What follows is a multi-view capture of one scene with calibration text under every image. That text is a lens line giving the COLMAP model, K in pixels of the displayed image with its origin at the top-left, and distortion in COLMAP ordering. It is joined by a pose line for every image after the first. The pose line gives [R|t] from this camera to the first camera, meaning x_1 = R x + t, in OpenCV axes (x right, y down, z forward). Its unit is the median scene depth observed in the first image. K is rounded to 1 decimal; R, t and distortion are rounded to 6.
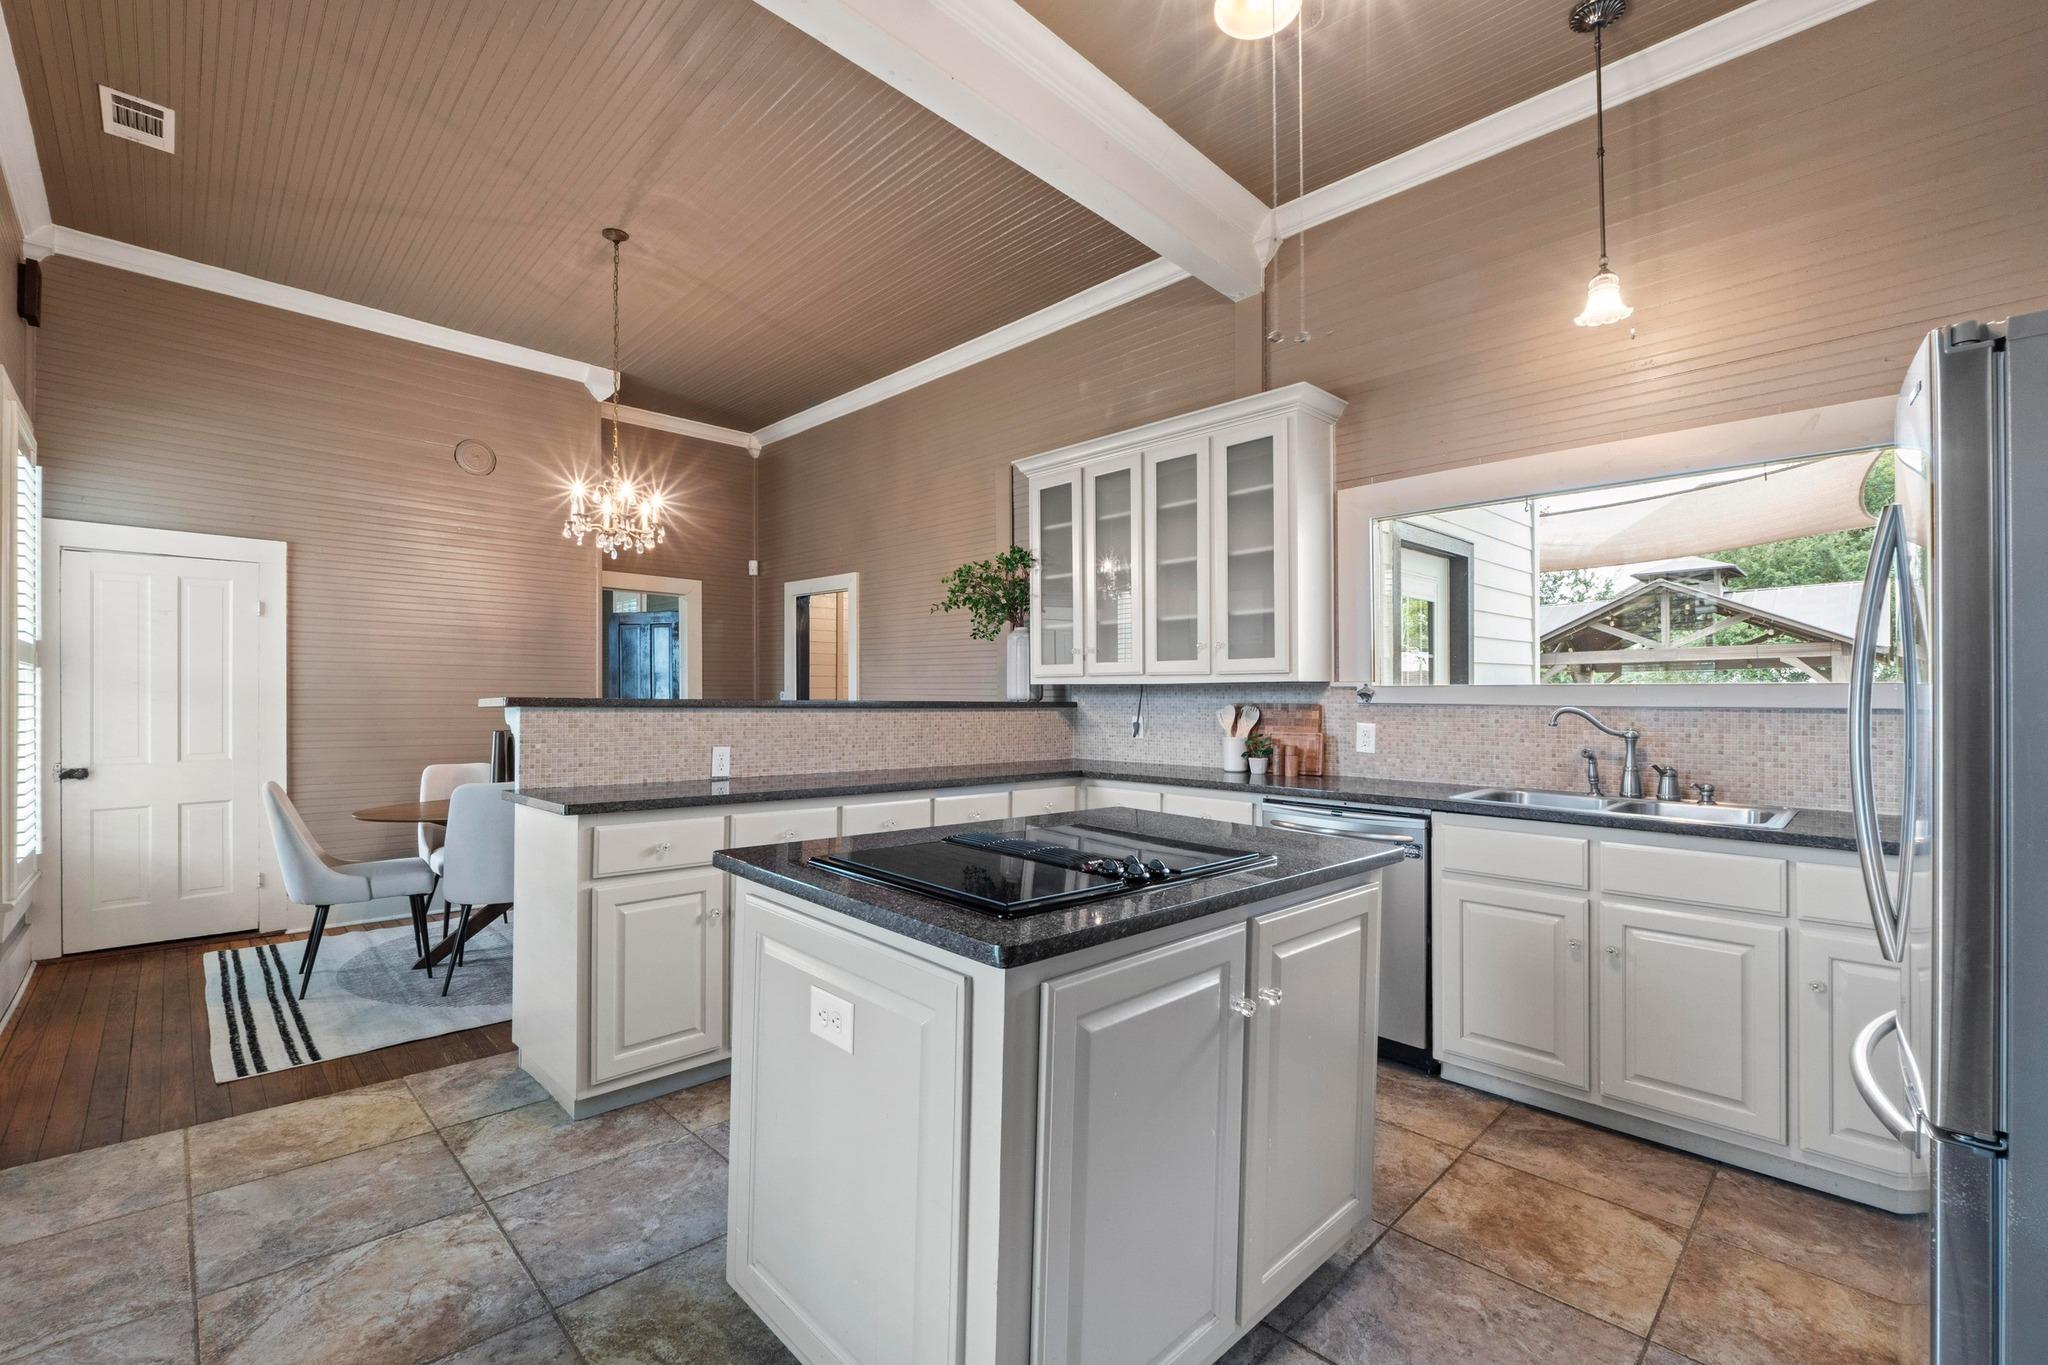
lens RADIAL K [[882.6, 0, 1016.9], [0, 882.6, 690.7], [0, 0, 1]] dist [-0.002707, -0.000370]
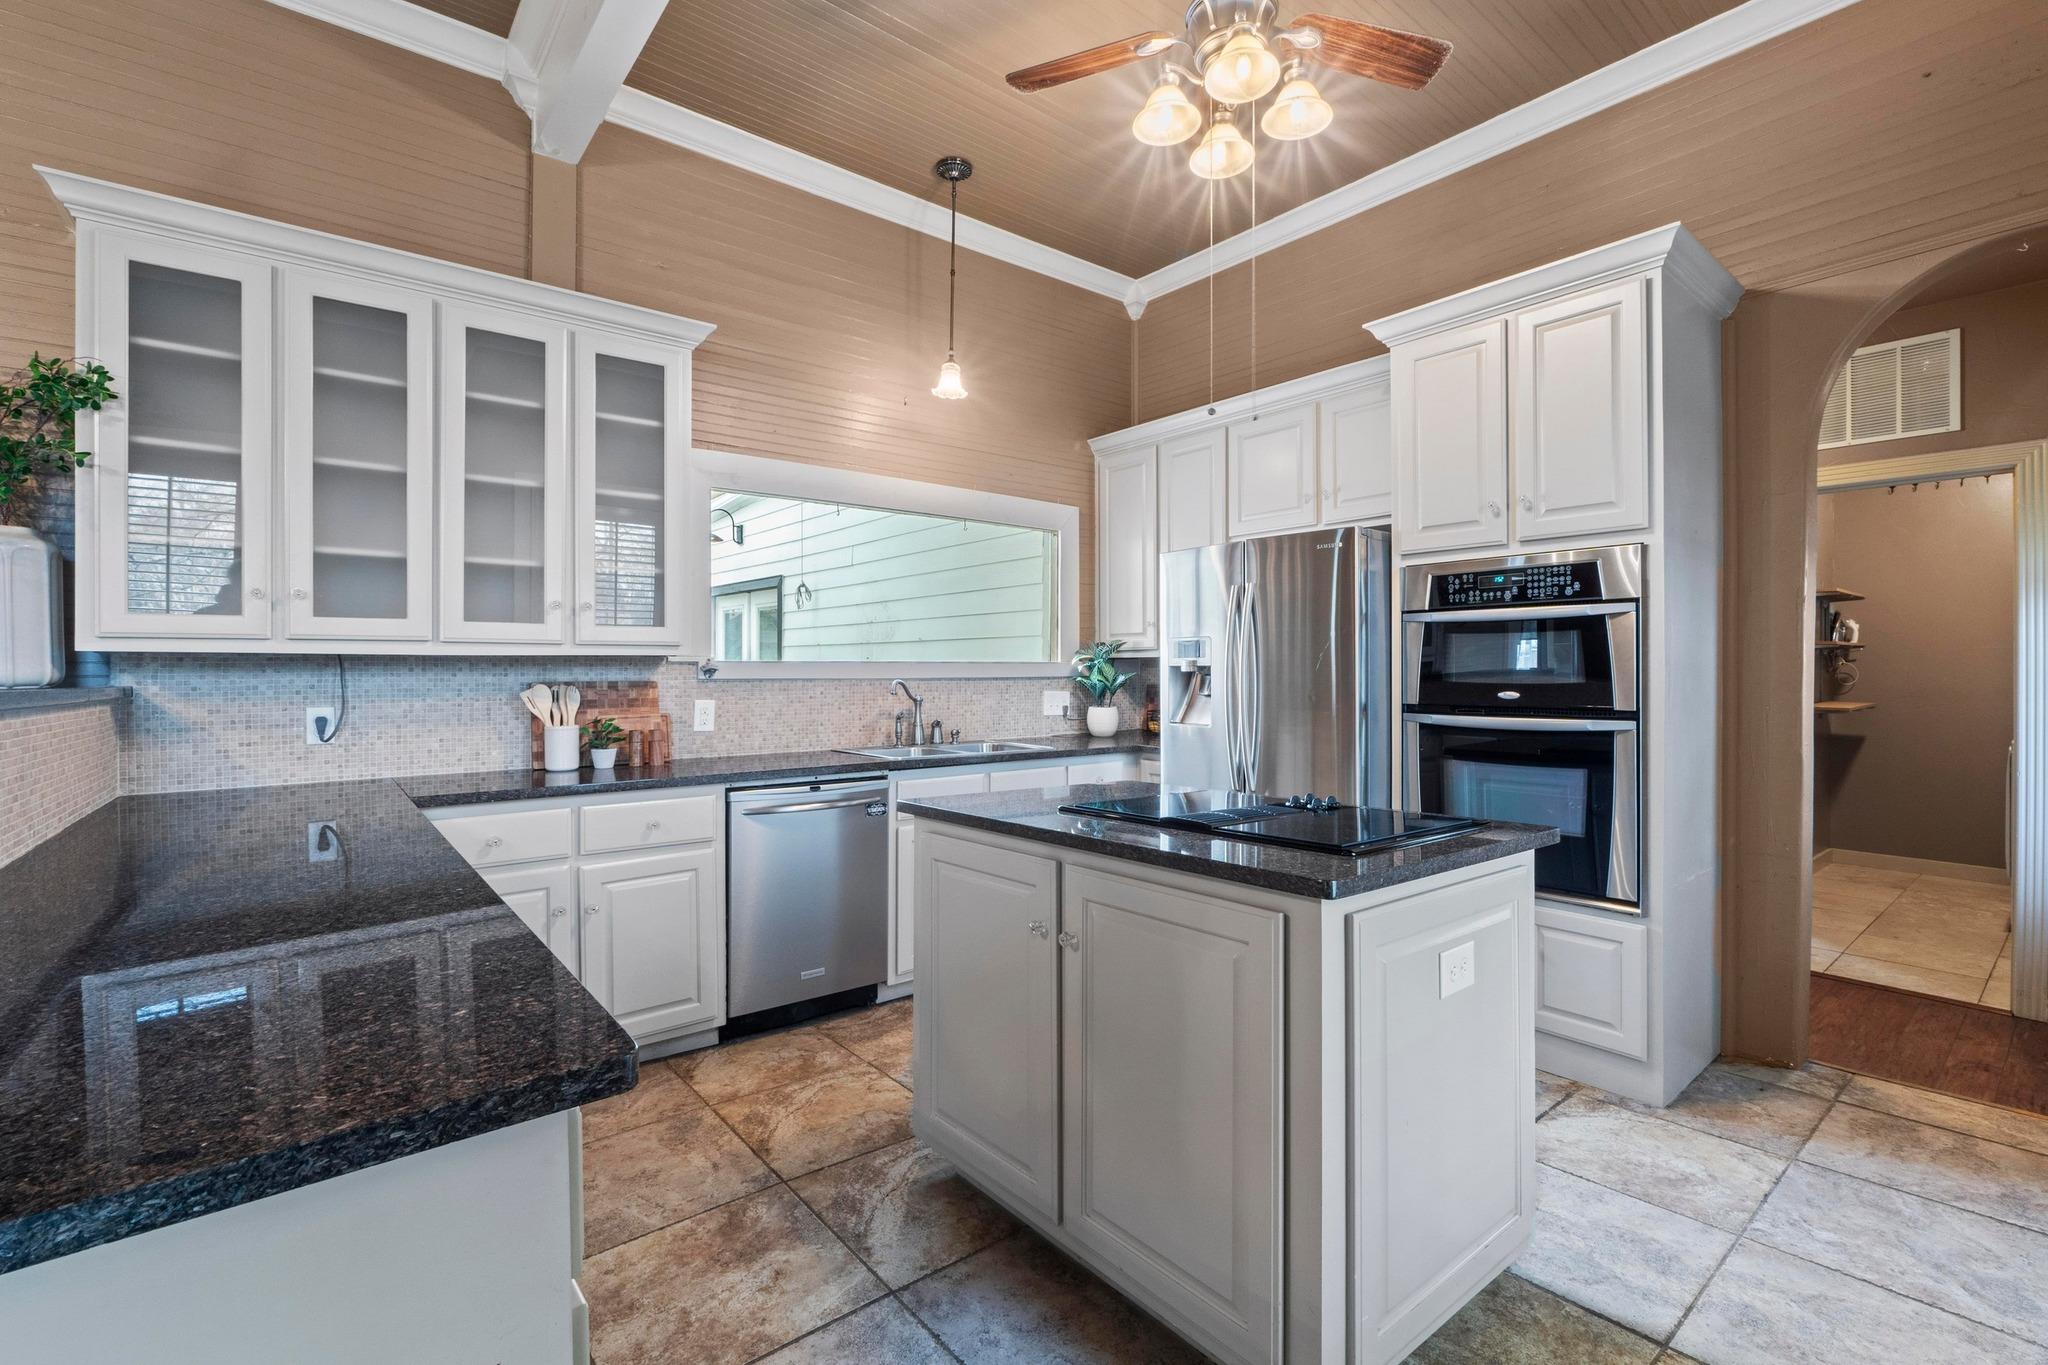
lens RADIAL K [[888.0, 0, 1022.3], [0, 888.0, 662.4], [0, 0, 1]] dist [-0.002686, -0.000205]
pose [[0.099358, 0.003264, 0.995046, -0.504352], [-0.004914, 0.999984, -0.002790, -0.002643], [-0.995040, -0.004613, 0.099372, 0.546598]]
